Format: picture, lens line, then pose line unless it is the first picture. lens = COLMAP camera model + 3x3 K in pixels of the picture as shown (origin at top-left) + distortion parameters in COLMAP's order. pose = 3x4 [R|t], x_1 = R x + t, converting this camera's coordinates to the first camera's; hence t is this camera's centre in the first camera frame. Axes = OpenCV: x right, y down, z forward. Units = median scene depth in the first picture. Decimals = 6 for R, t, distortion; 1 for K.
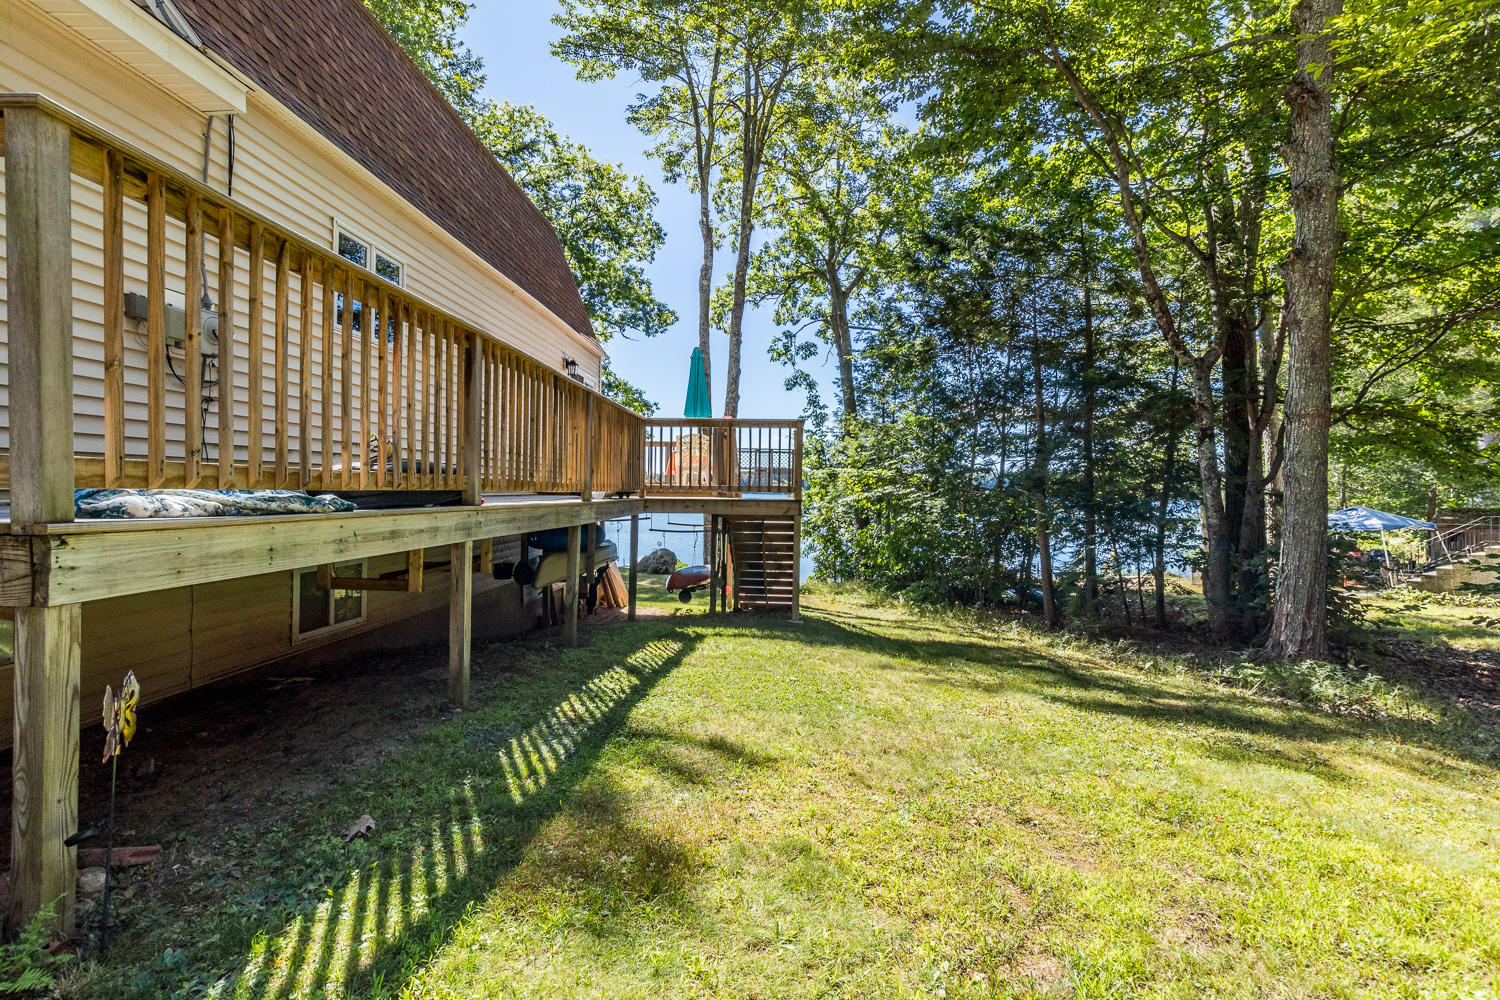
lens RADIAL K [[706.3, 0, 749.7], [0, 706.3, 486.8], [0, 0, 1]] dist [-0.004810, -0.001048]
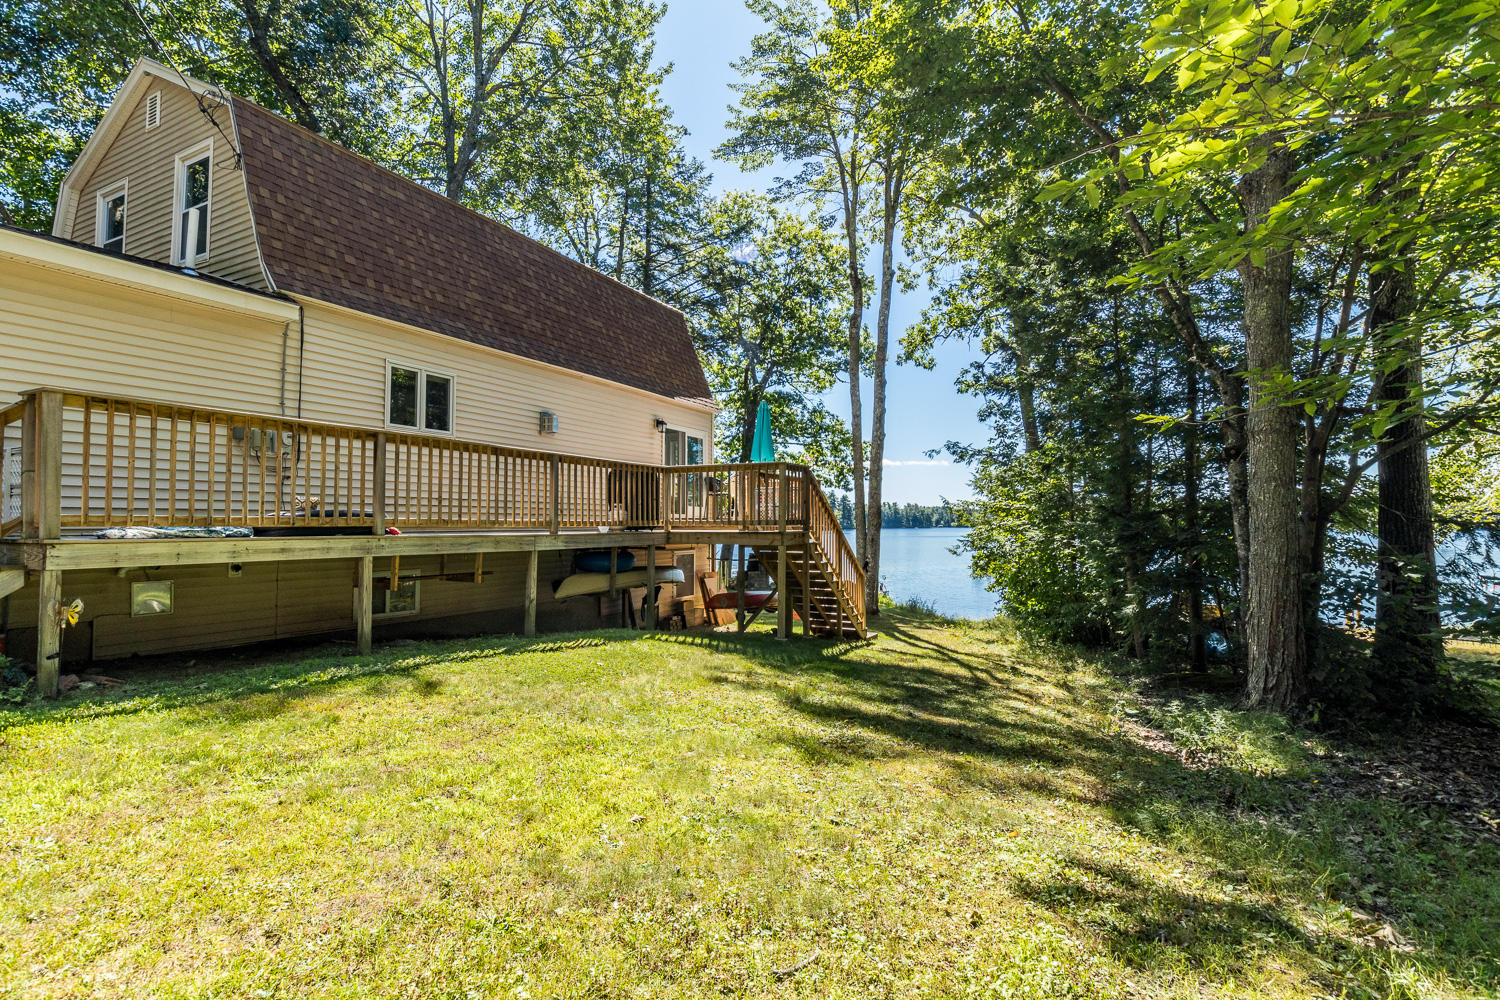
lens RADIAL K [[706.3, 0, 749.7], [0, 706.3, 486.8], [0, 0, 1]] dist [-0.004810, -0.001048]
pose [[0.907644, -0.032293, -0.418497, 0.476478], [0.011877, 0.998613, -0.051299, 0.003325], [0.419573, 0.041590, 0.906768, -0.062225]]
